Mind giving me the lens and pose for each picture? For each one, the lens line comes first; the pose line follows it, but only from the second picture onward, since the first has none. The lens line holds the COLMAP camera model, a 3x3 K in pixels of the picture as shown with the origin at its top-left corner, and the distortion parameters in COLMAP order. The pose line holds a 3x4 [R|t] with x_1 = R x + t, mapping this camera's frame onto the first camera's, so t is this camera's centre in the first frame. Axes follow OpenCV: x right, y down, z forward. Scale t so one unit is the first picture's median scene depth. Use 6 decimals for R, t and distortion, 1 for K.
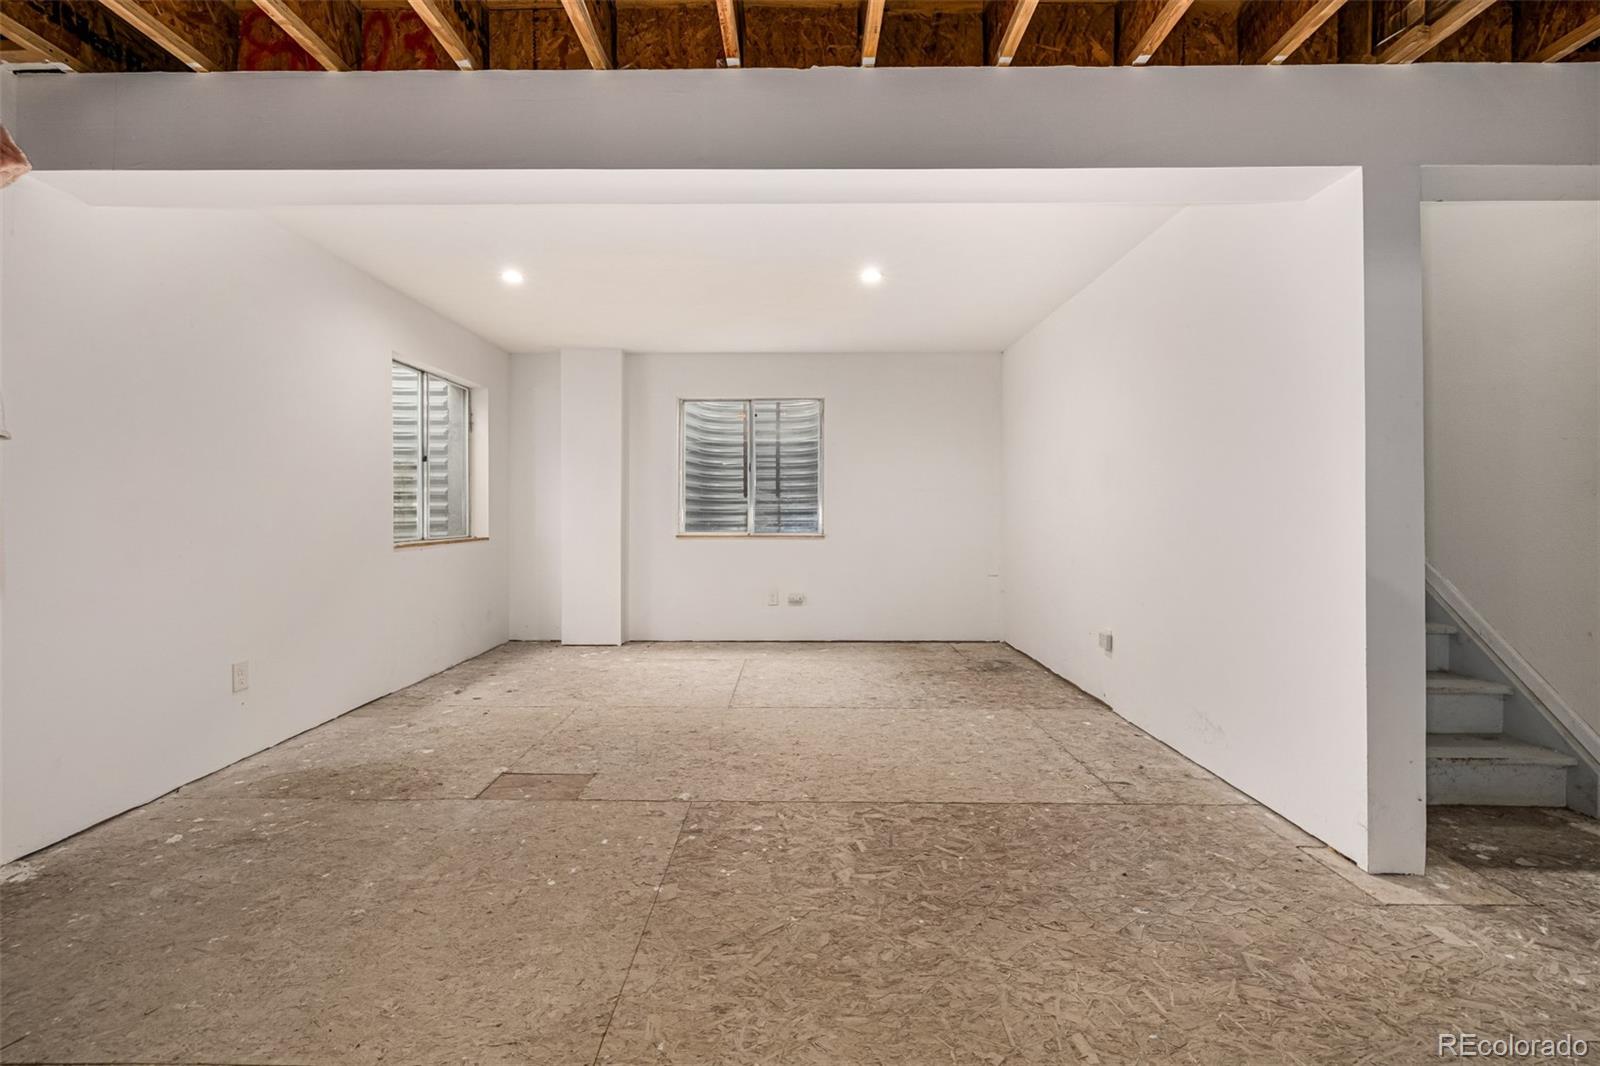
lens RADIAL K [[674.9, 0, 800.3], [0, 674.9, 519.2], [0, 0, 1]] dist [-0.001609, 0.001303]
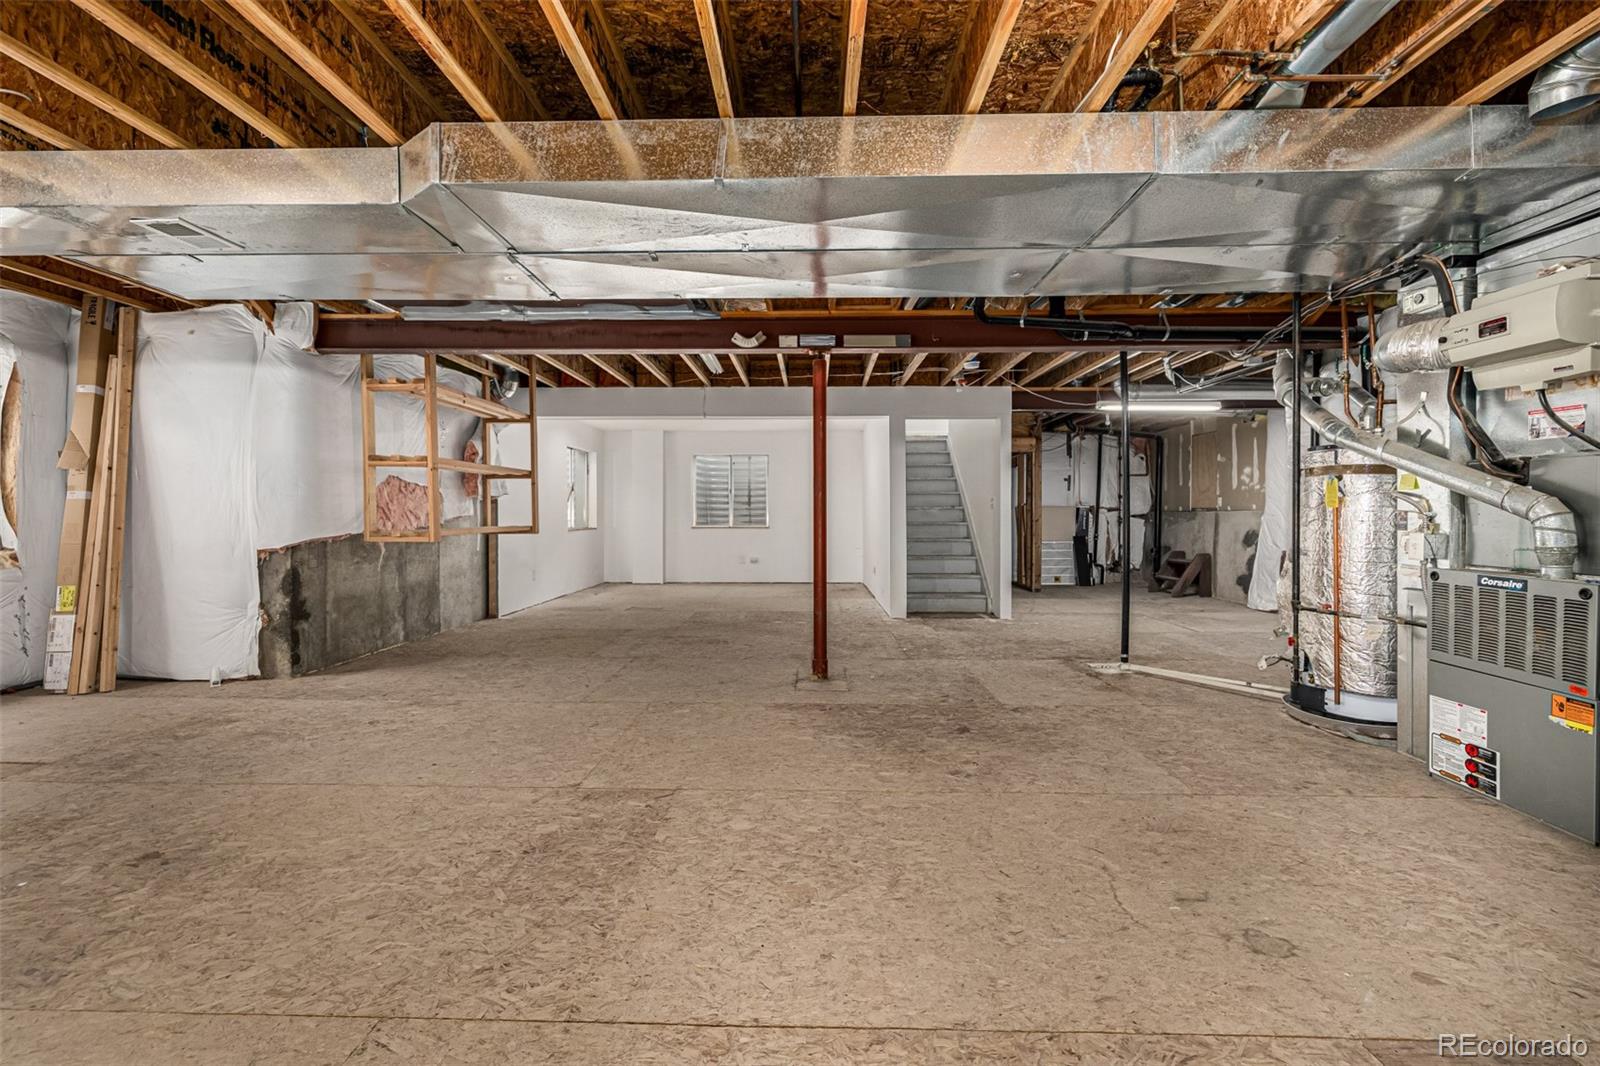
lens RADIAL K [[674.9, 0, 789.7], [0, 674.9, 529.5], [0, 0, 1]] dist [-0.001609, 0.001303]
pose [[0.999863, -0.006137, -0.015353, 0.120624], [0.006211, 0.999969, 0.004776, 0.023337], [0.015323, -0.004871, 0.999871, -0.880442]]
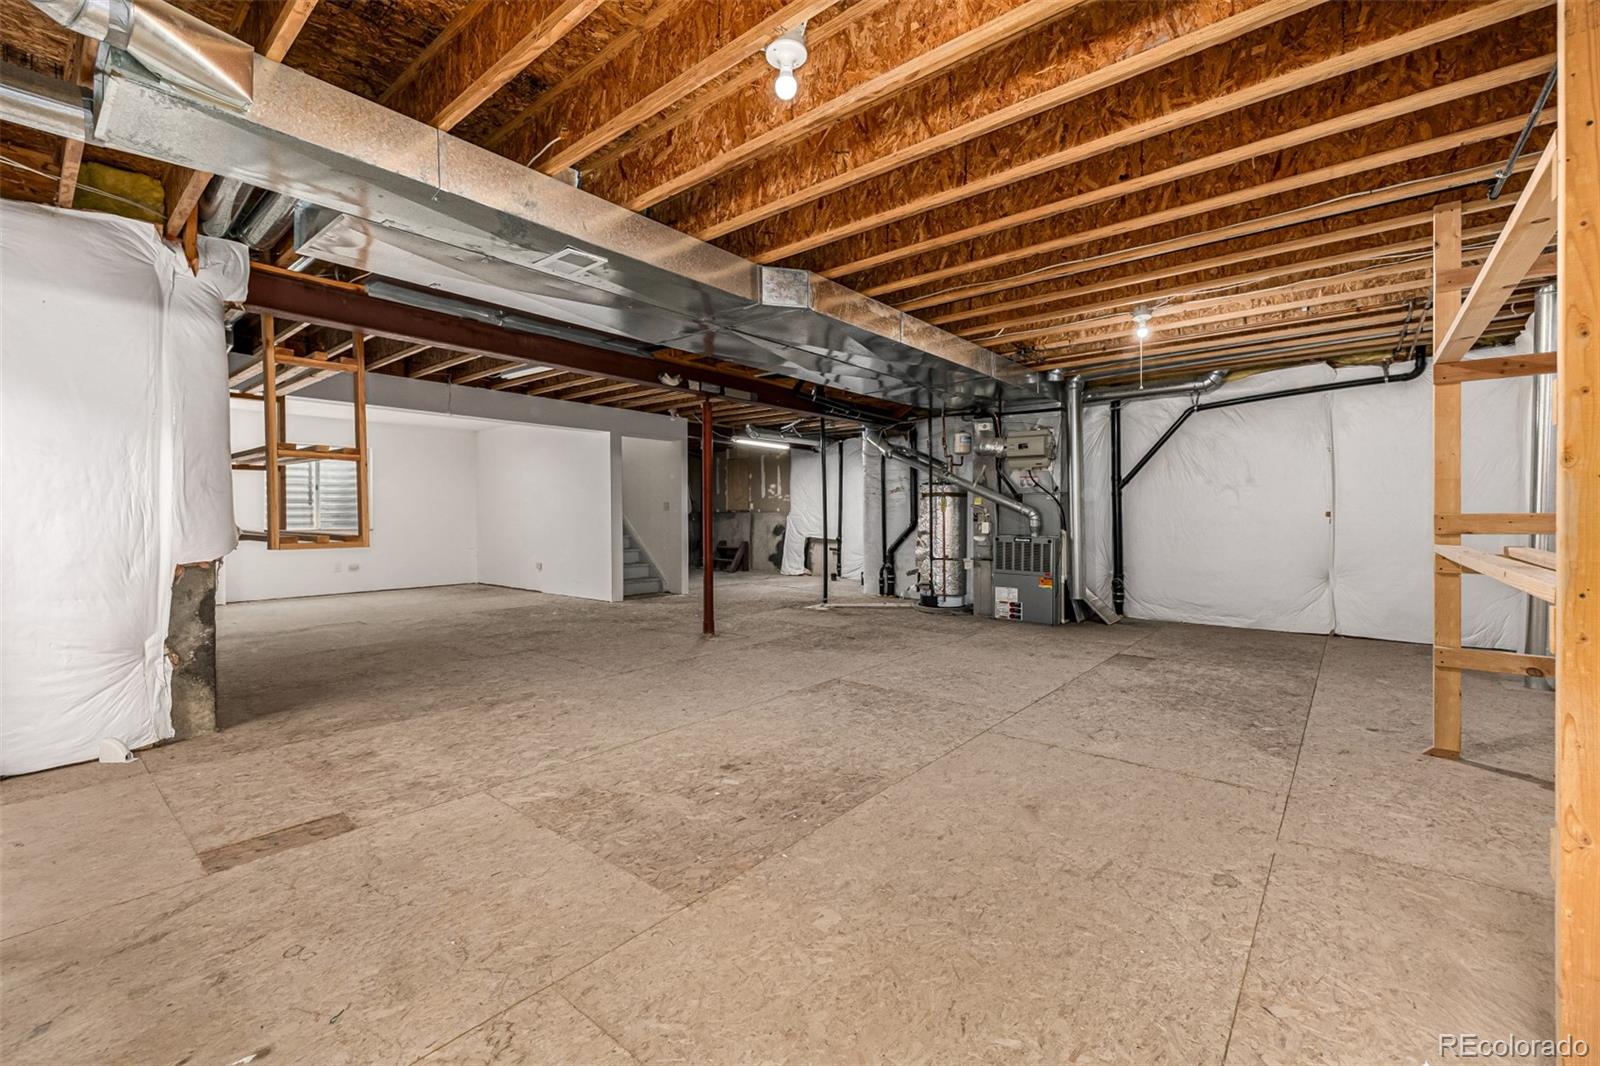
lens RADIAL K [[674.9, 0, 794.5], [0, 674.9, 524.2], [0, 0, 1]] dist [-0.001609, 0.001303]
pose [[0.629363, -0.017700, 0.776910, -0.595683], [0.018288, 0.999801, 0.007963, 0.018234], [-0.776896, 0.009196, 0.629561, -0.873591]]
